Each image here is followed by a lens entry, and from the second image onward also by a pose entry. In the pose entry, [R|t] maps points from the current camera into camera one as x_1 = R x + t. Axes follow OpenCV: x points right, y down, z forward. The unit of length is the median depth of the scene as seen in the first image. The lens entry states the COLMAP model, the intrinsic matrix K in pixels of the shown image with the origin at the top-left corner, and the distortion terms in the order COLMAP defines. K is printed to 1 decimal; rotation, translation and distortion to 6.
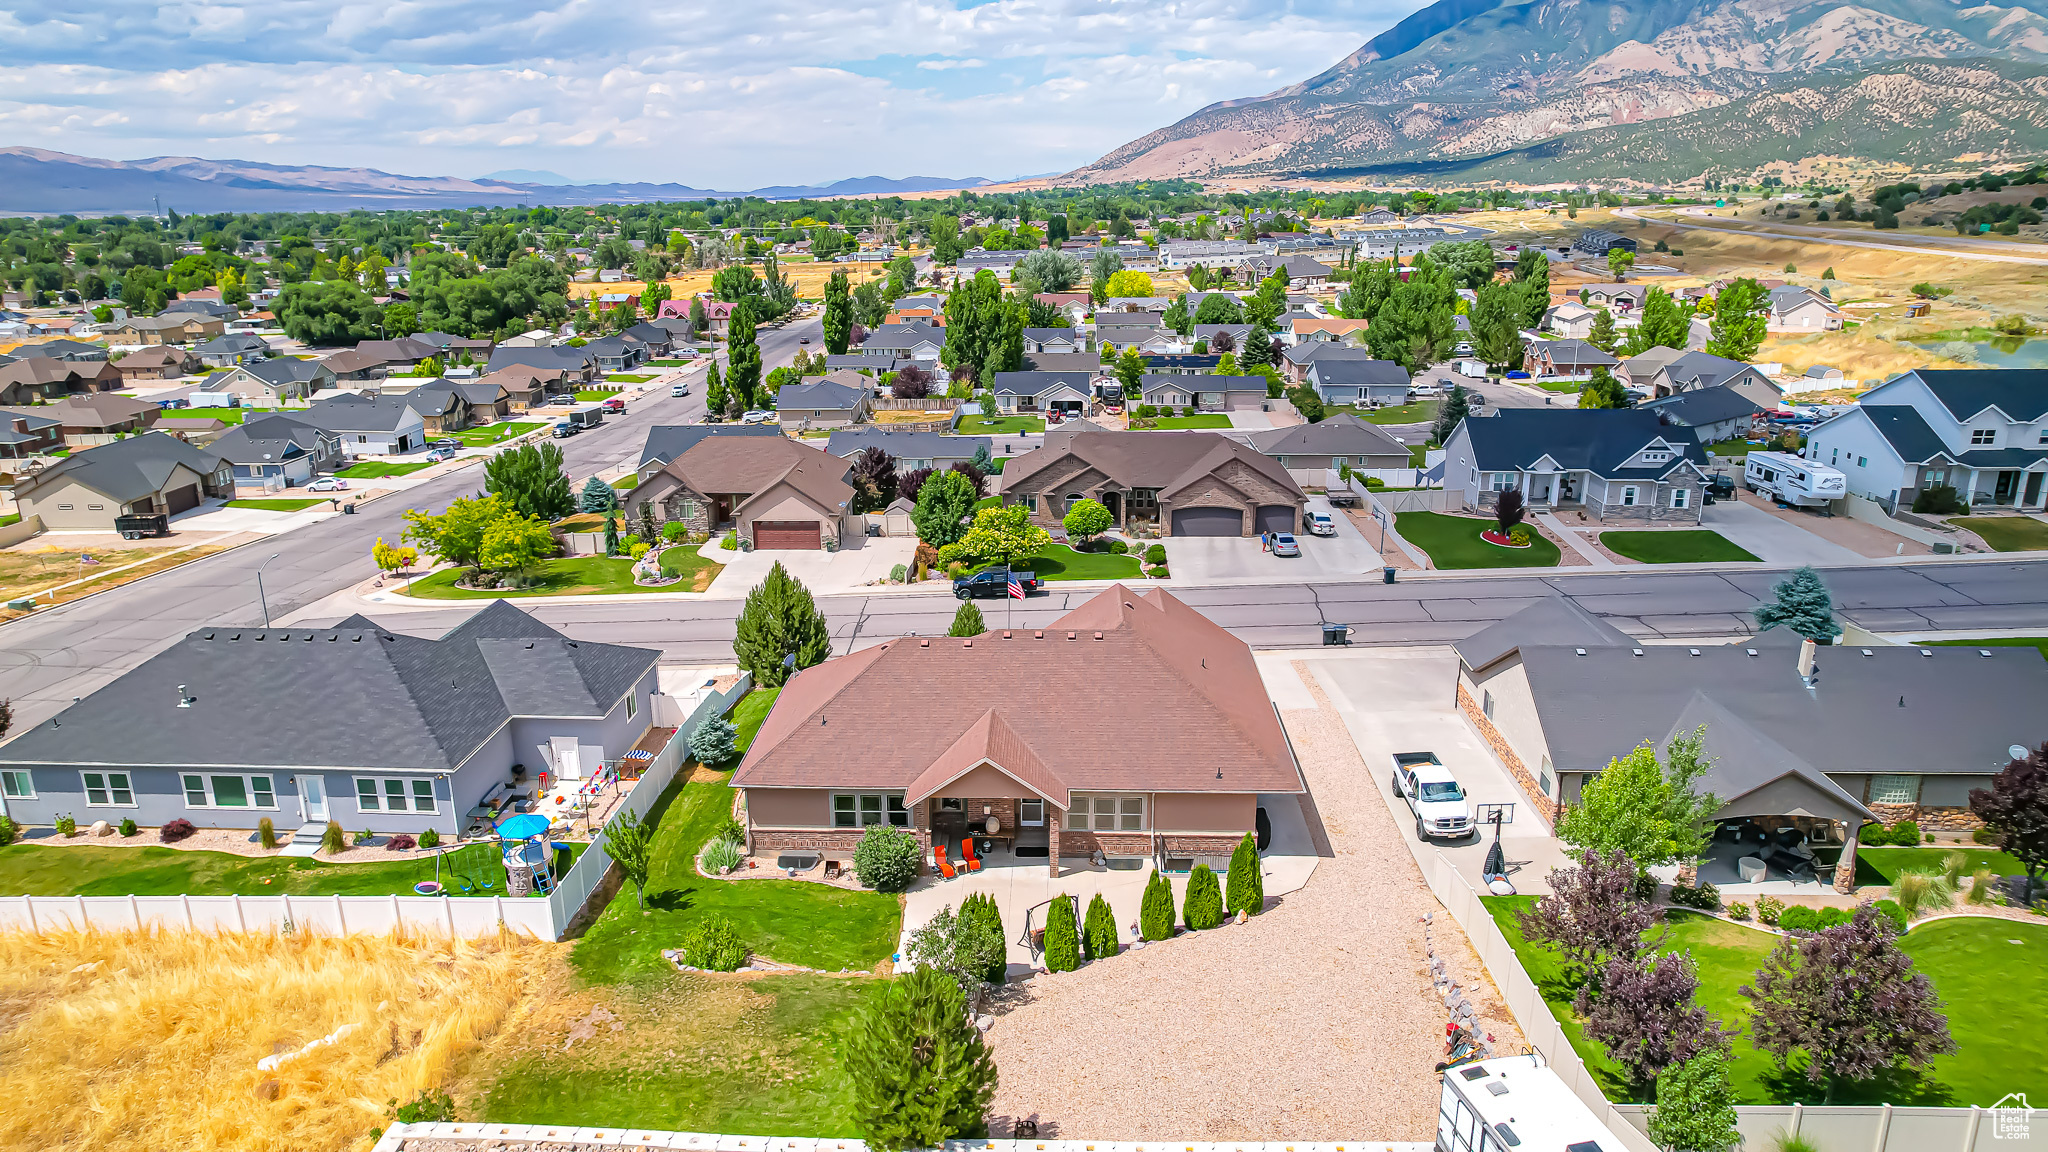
lens RADIAL K [[1311.9, 0, 1027.7], [0, 1311.9, 575.4], [0, 0, 1]] dist [-0.078614, 0.069673]
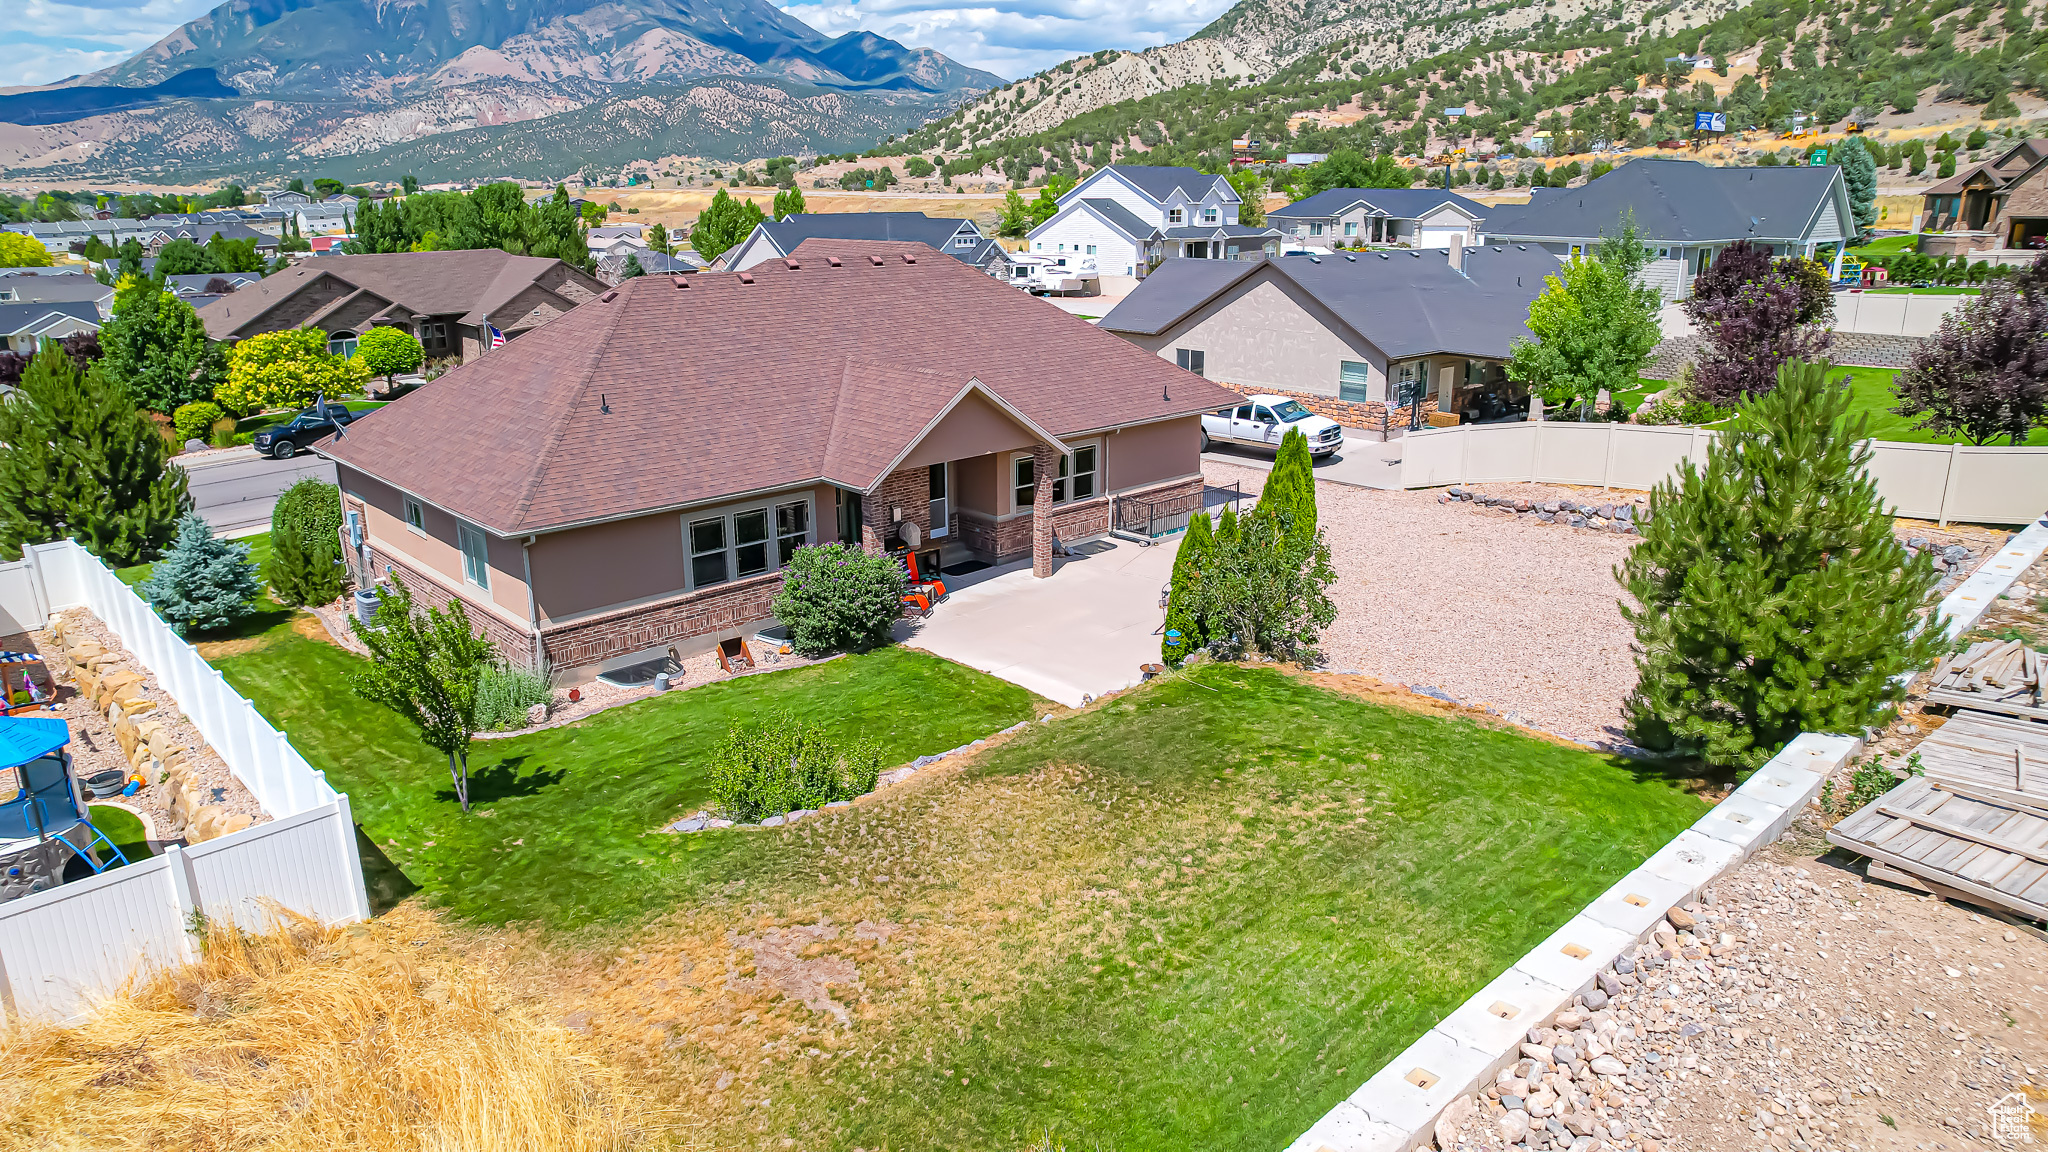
lens RADIAL K [[1311.9, 0, 1027.7], [0, 1311.9, 575.4], [0, 0, 1]] dist [-0.078614, 0.069673]
pose [[0.700963, -0.200190, 0.684526, -0.217738], [0.203748, 0.976007, 0.076793, 0.092282], [-0.683475, 0.085642, 0.724933, 0.278451]]
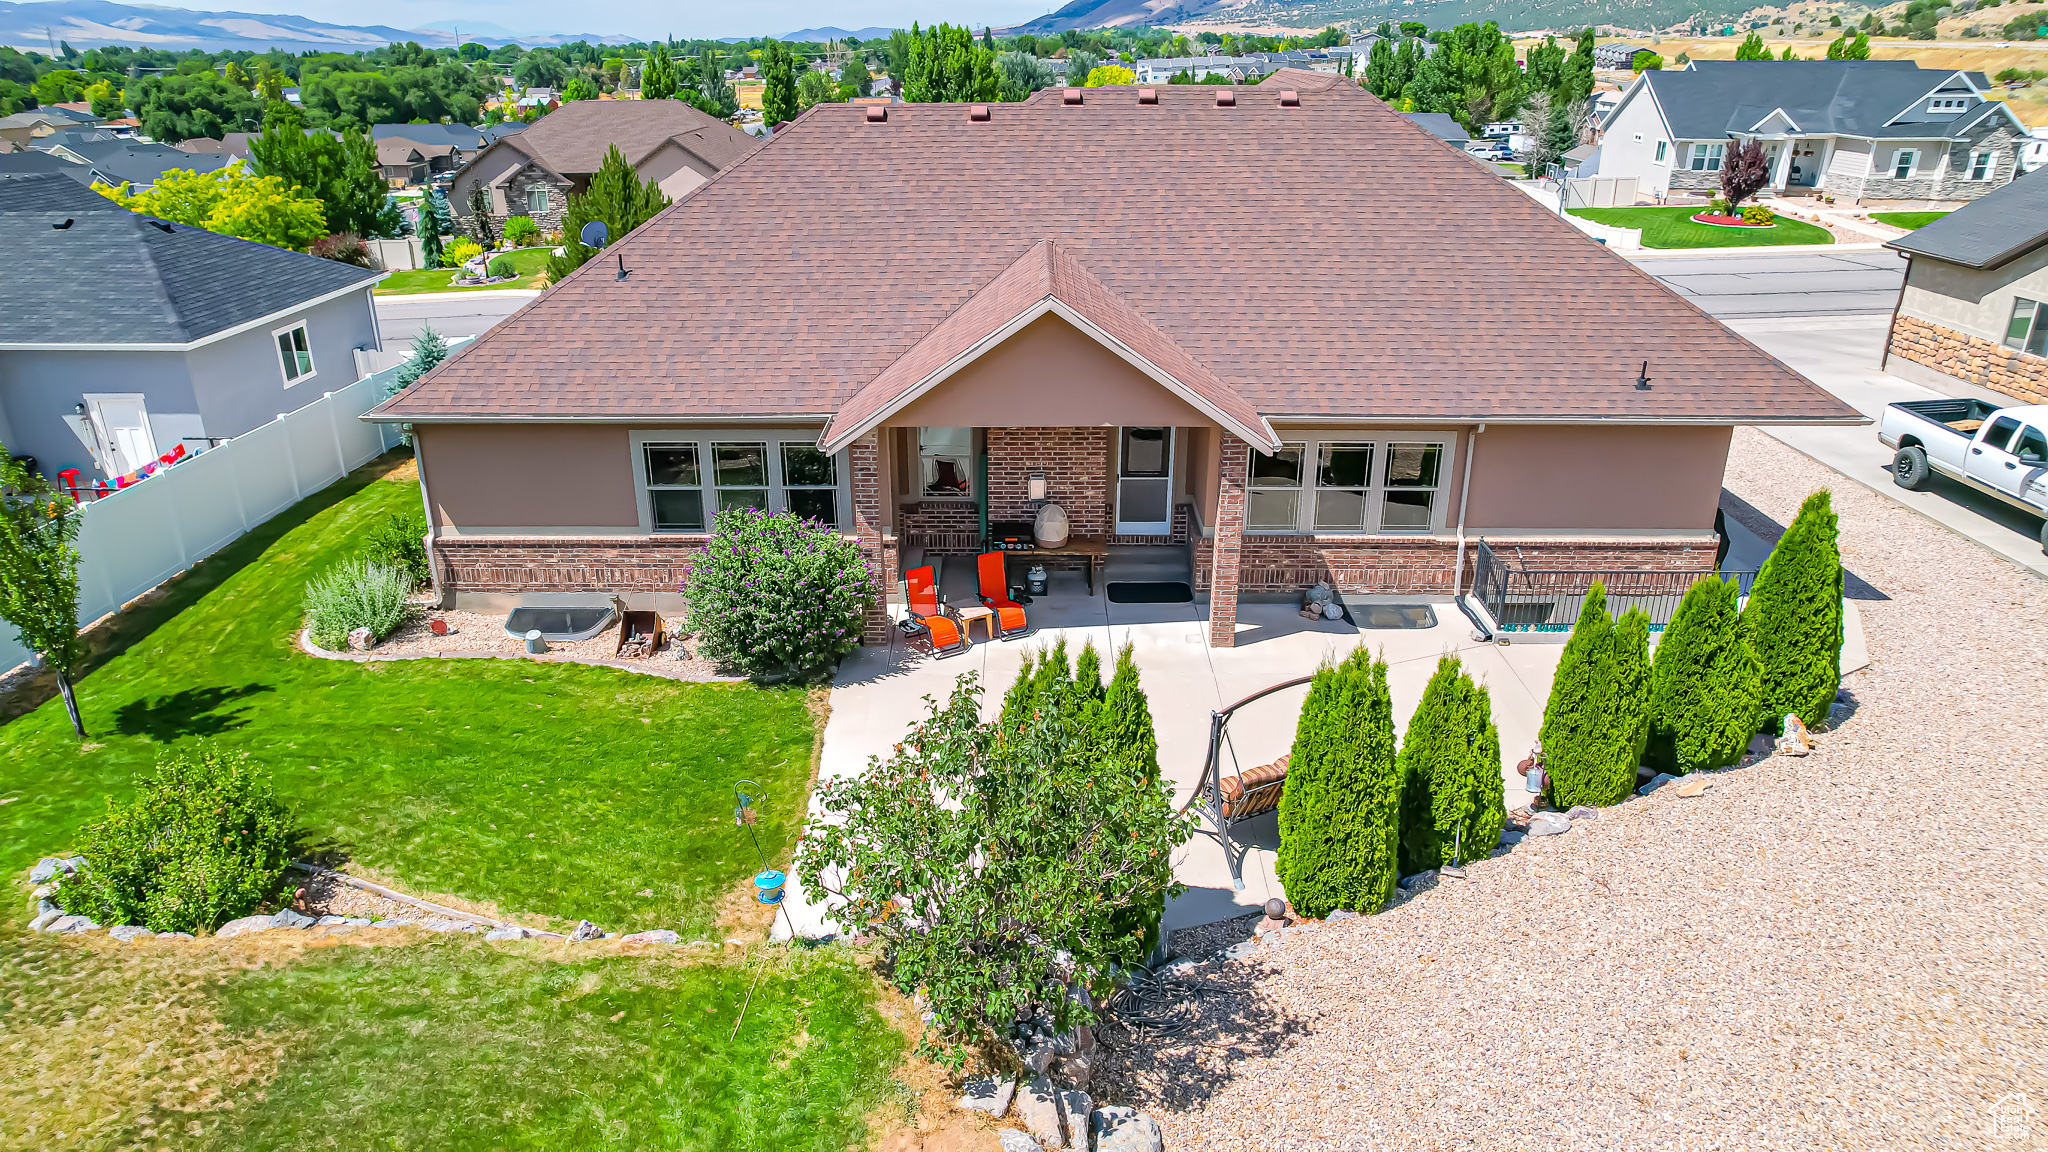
lens RADIAL K [[1311.9, 0, 1027.7], [0, 1311.9, 575.4], [0, 0, 1]] dist [-0.078614, 0.069673]
pose [[0.999597, -0.007007, 0.027506, -0.024088], [0.004177, 0.994815, 0.101614, 0.088239], [-0.028075, -0.101458, 0.994444, 0.320614]]
